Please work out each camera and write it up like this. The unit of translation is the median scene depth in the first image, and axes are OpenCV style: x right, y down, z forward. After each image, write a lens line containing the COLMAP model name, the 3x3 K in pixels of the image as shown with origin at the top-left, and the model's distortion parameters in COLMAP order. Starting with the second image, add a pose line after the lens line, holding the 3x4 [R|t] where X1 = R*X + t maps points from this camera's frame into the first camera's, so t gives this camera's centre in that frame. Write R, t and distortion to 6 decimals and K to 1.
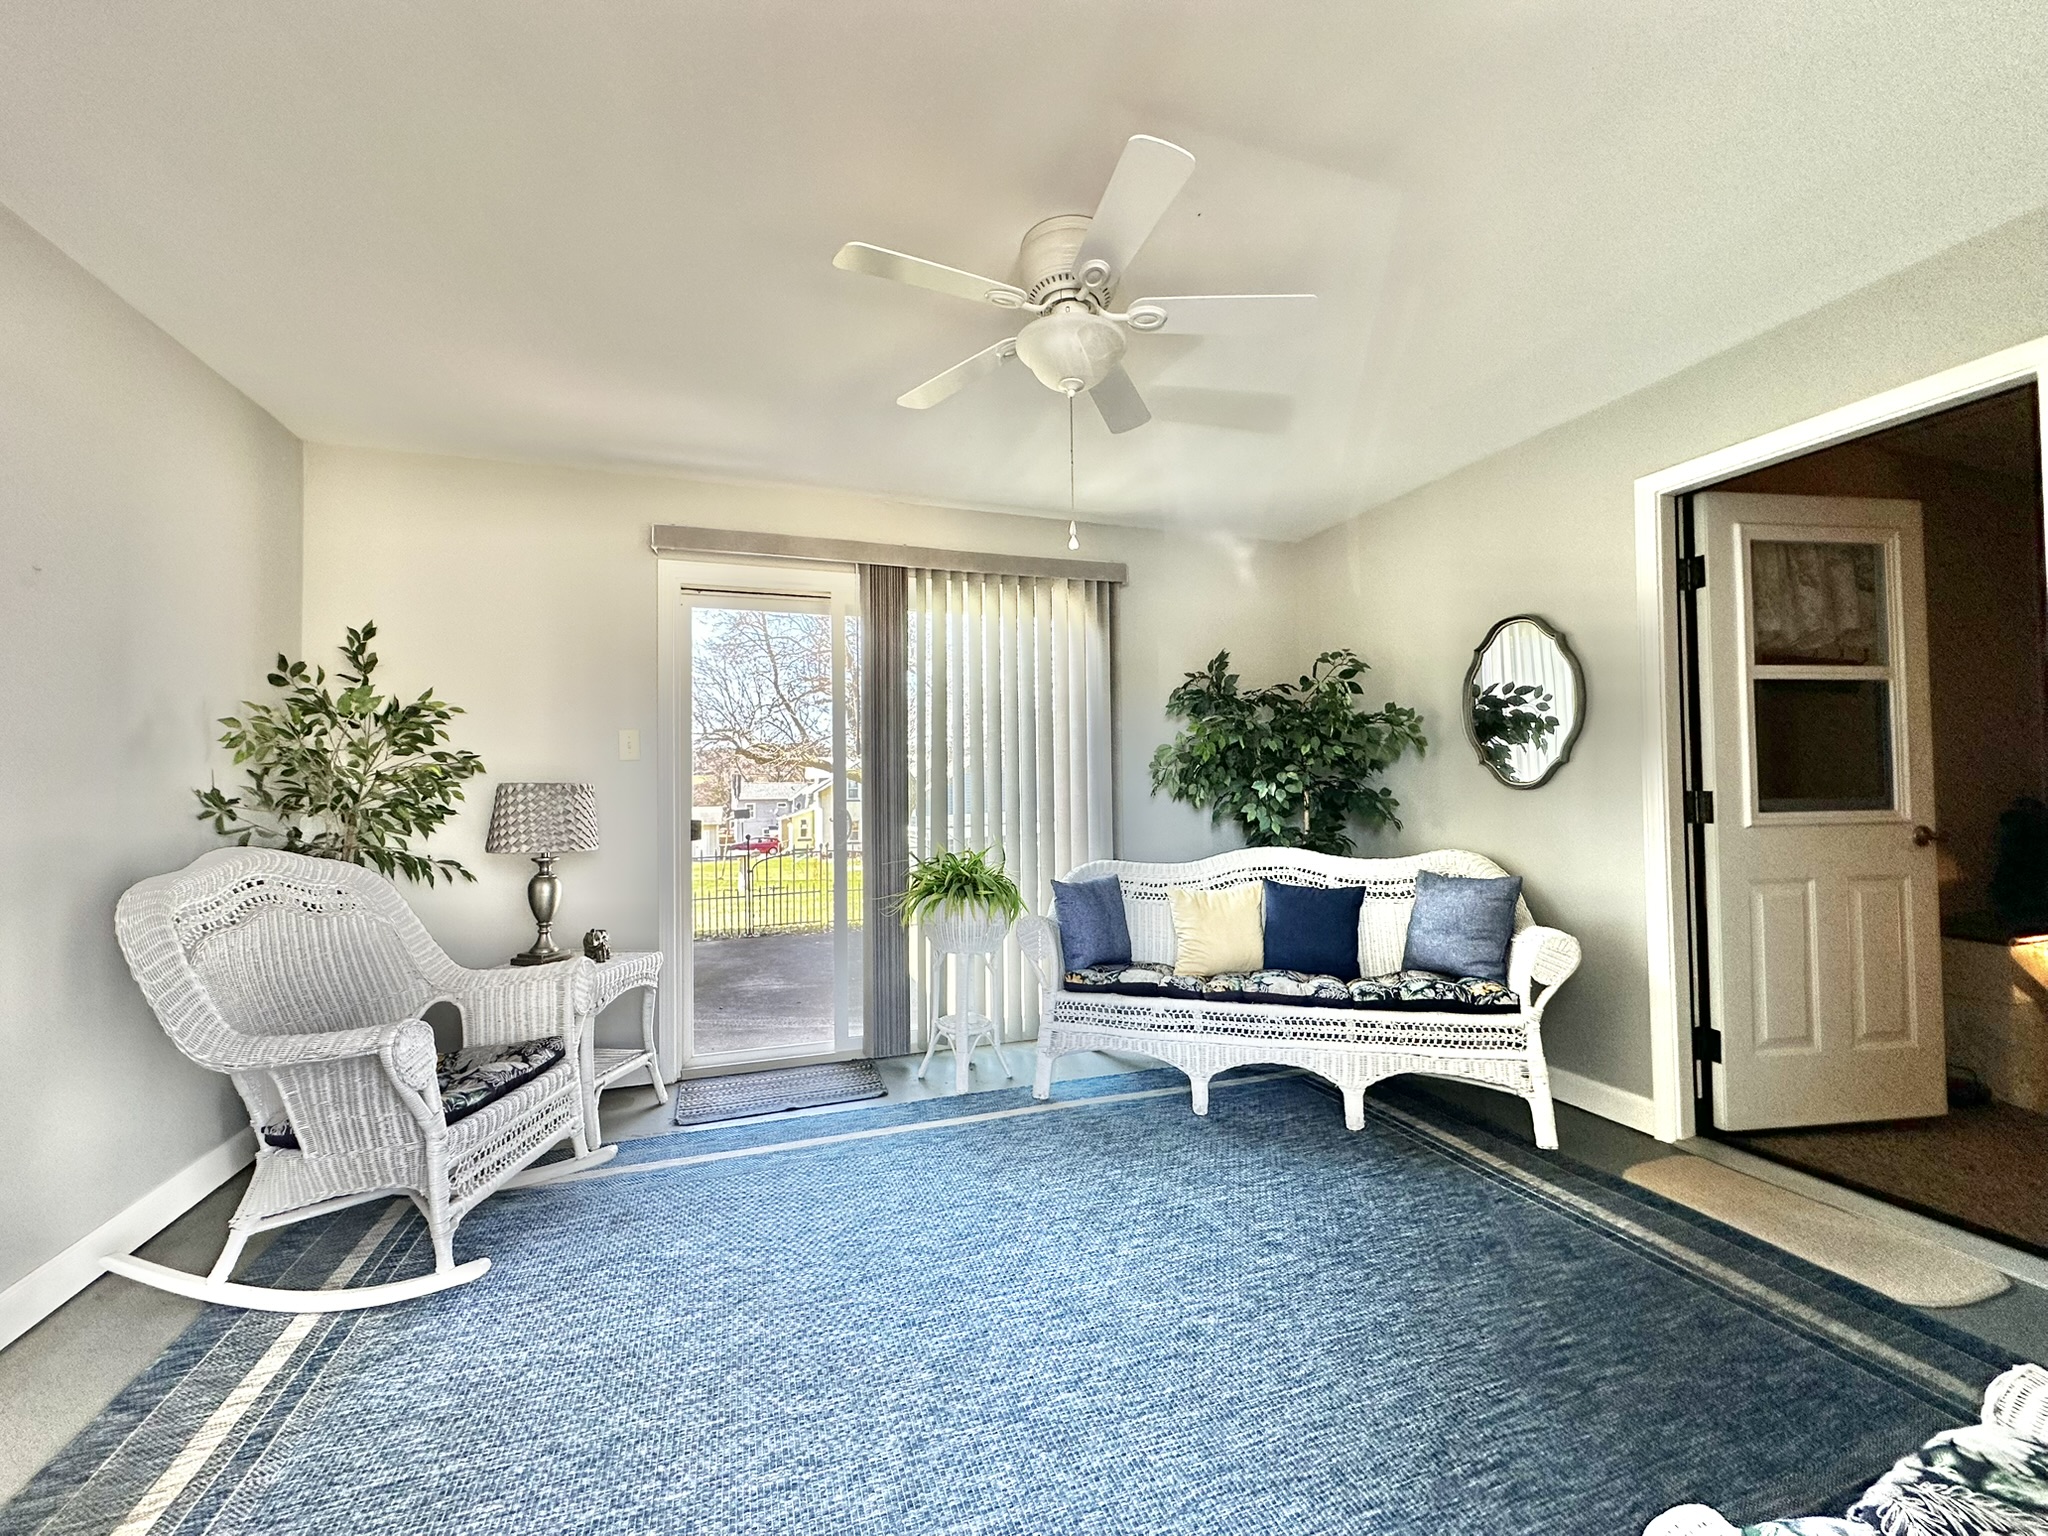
lens RADIAL K [[812.7, 0, 1023.7], [0, 812.7, 766.0], [0, 0, 1]] dist [-0.004594, 0.000496]
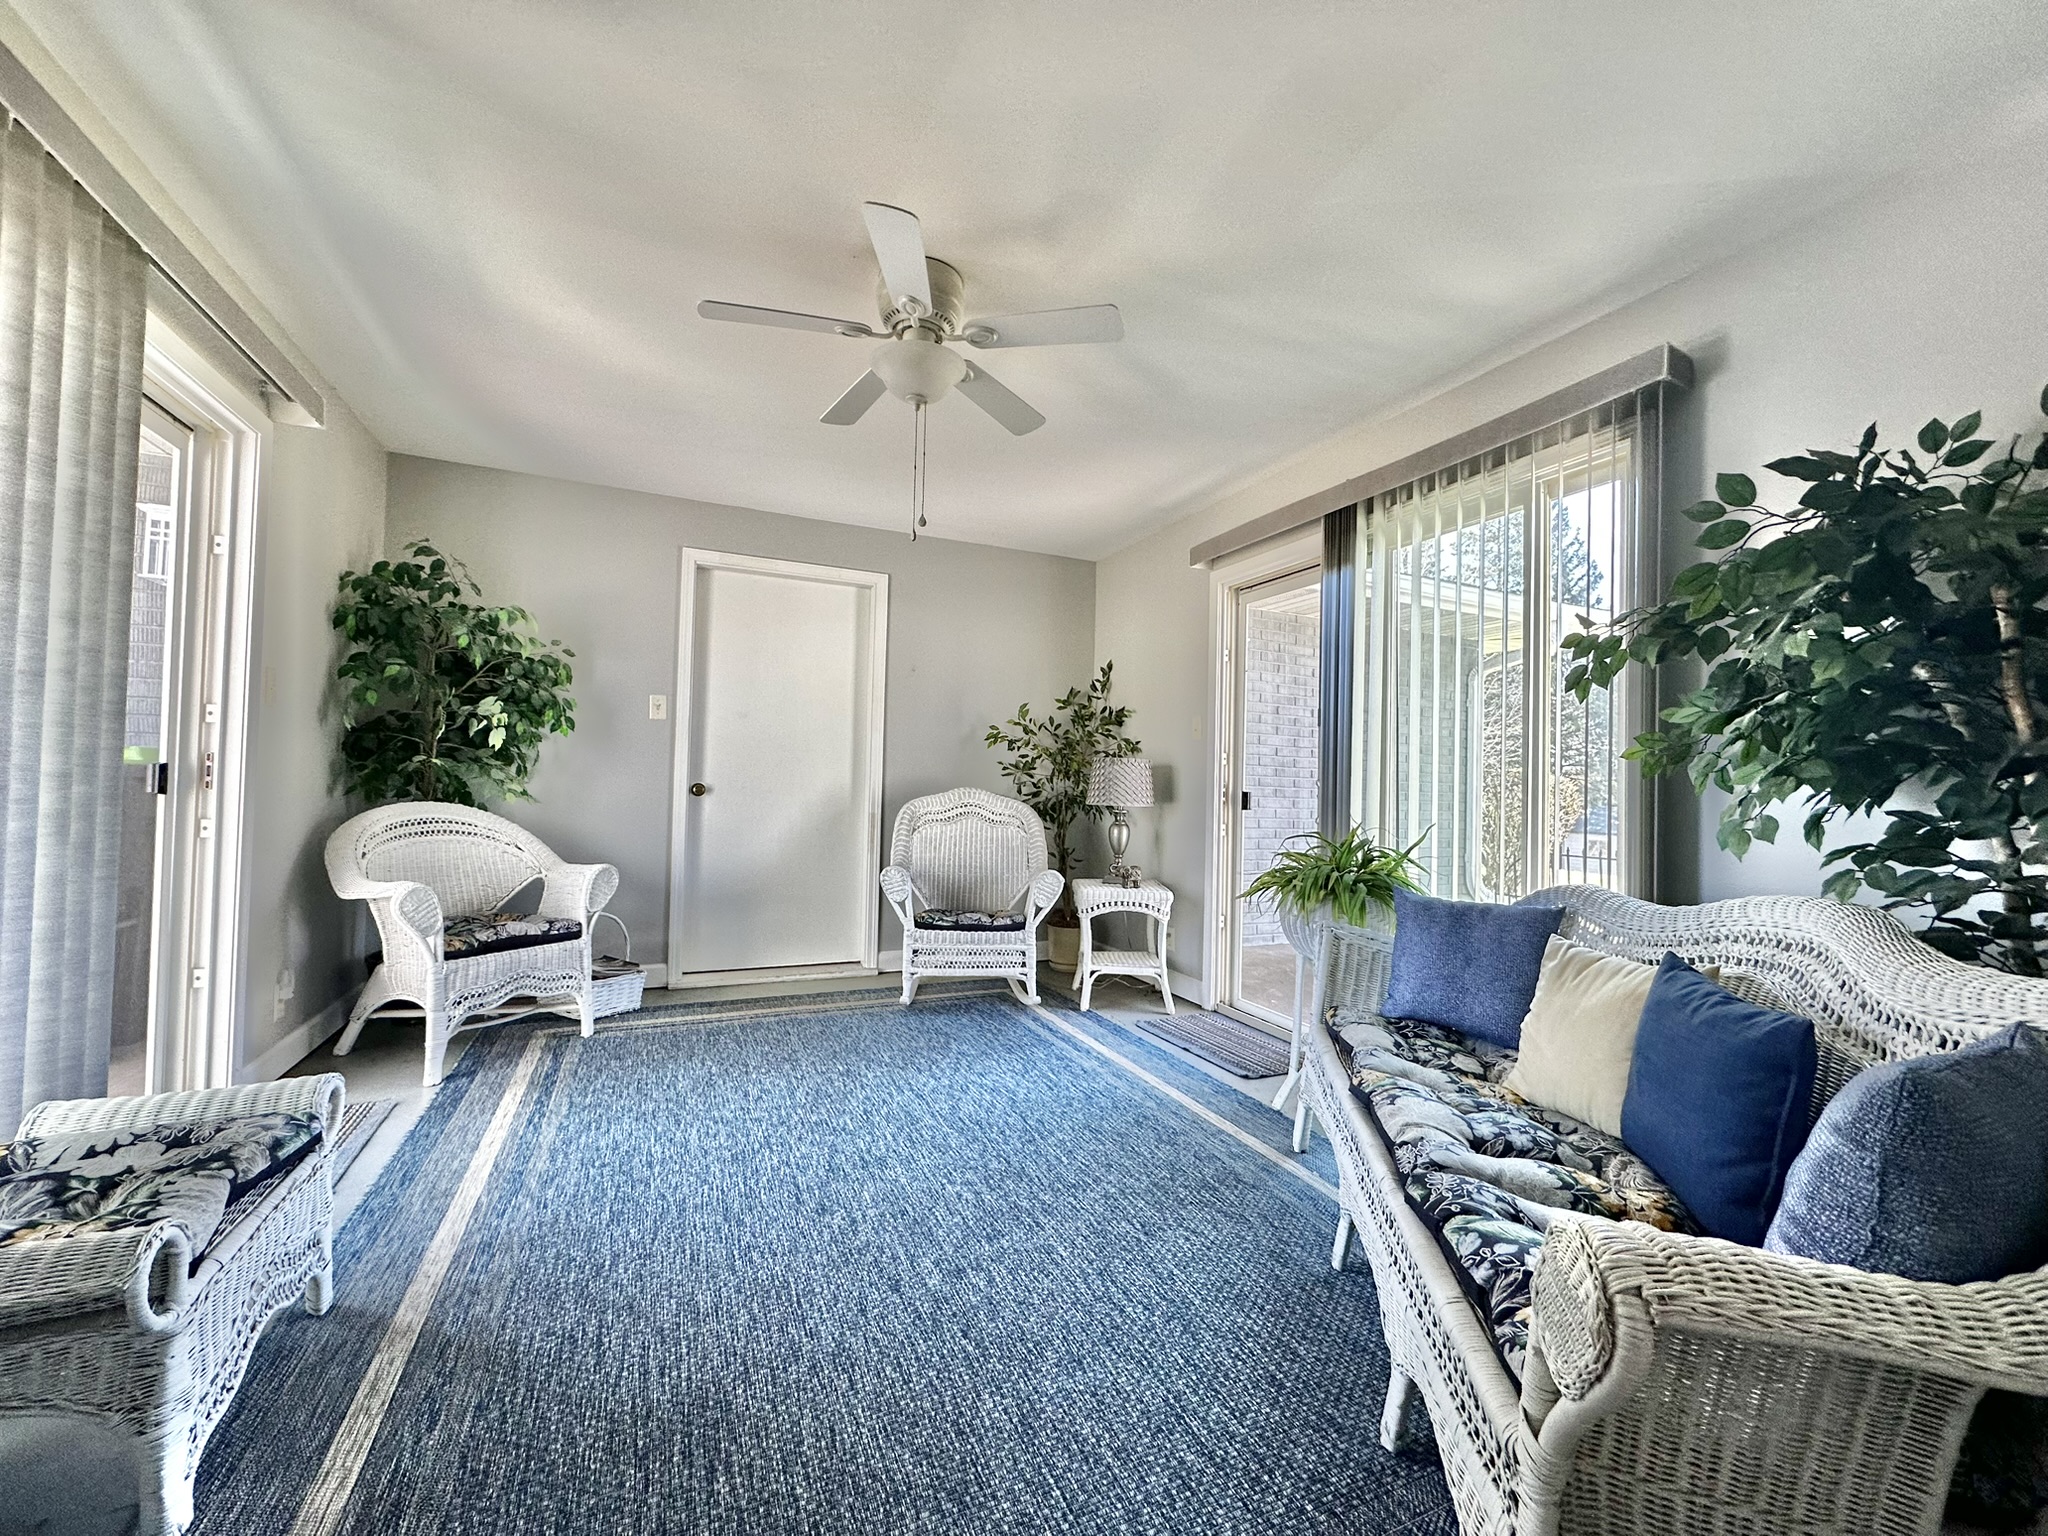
lens RADIAL K [[812.7, 0, 1023.2], [0, 812.7, 768.7], [0, 0, 1]] dist [-0.004594, 0.000496]
pose [[0.085736, -0.003907, -0.996310, 0.843973], [0.006945, 0.999970, -0.003323, 0.043573], [0.996294, -0.006634, 0.085761, 0.720687]]
